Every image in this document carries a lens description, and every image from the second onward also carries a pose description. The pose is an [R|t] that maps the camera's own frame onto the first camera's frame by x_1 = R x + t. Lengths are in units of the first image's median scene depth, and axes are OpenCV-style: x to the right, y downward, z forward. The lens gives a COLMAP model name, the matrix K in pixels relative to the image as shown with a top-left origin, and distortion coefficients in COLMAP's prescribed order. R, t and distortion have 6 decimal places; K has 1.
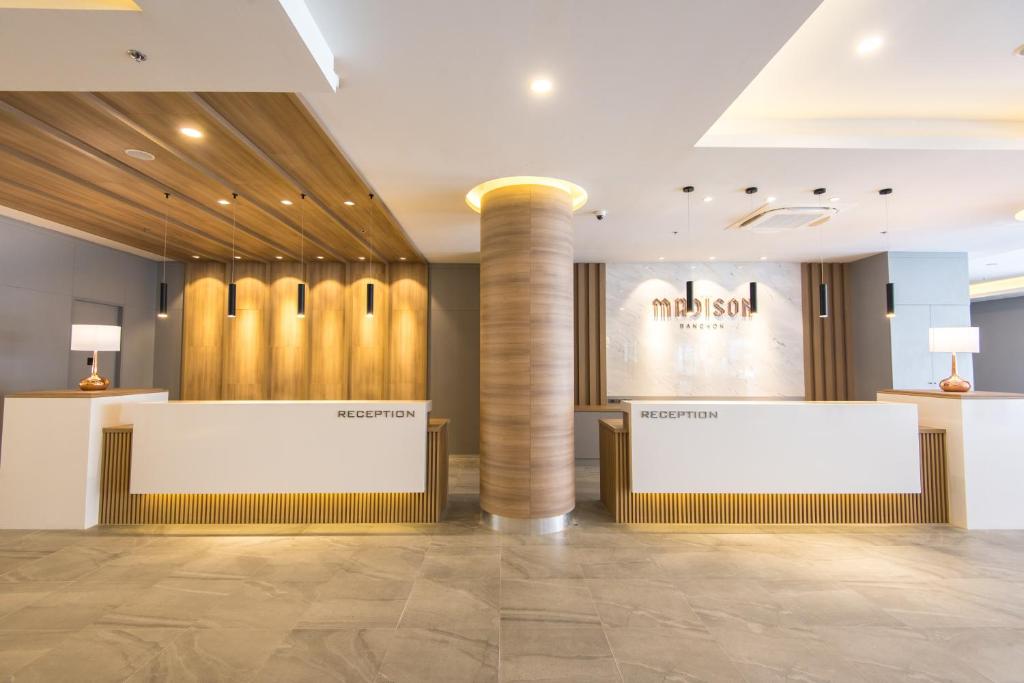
lens RADIAL K [[462.3, 0, 509.7], [0, 462.3, 339.6], [0, 0, 1]] dist [0.012426, -0.008114]
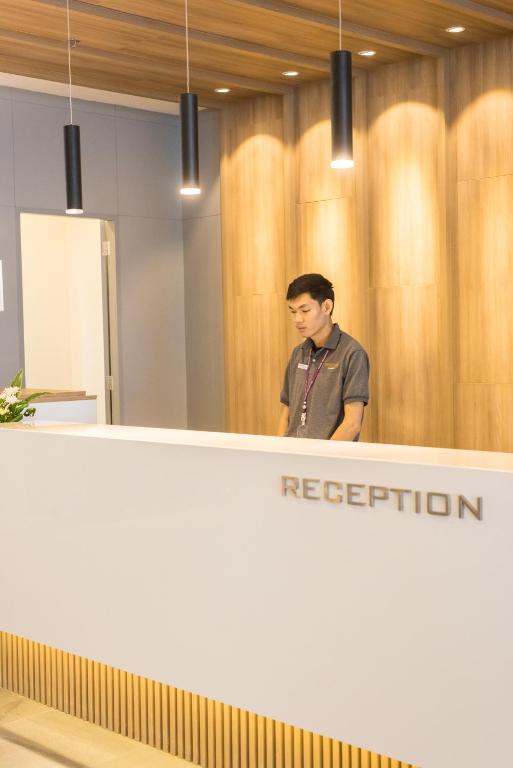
lens RADIAL K [[1106.1, 0, 255.4], [0, 1106.1, 384.6], [0, 0, 1]] dist [-0.007496, 0.000000]
pose [[0.693097, 0.014957, -0.720690, 0.166387], [0.059952, 0.995125, 0.078309, 0.029810], [0.718347, -0.097482, 0.688821, 0.464093]]
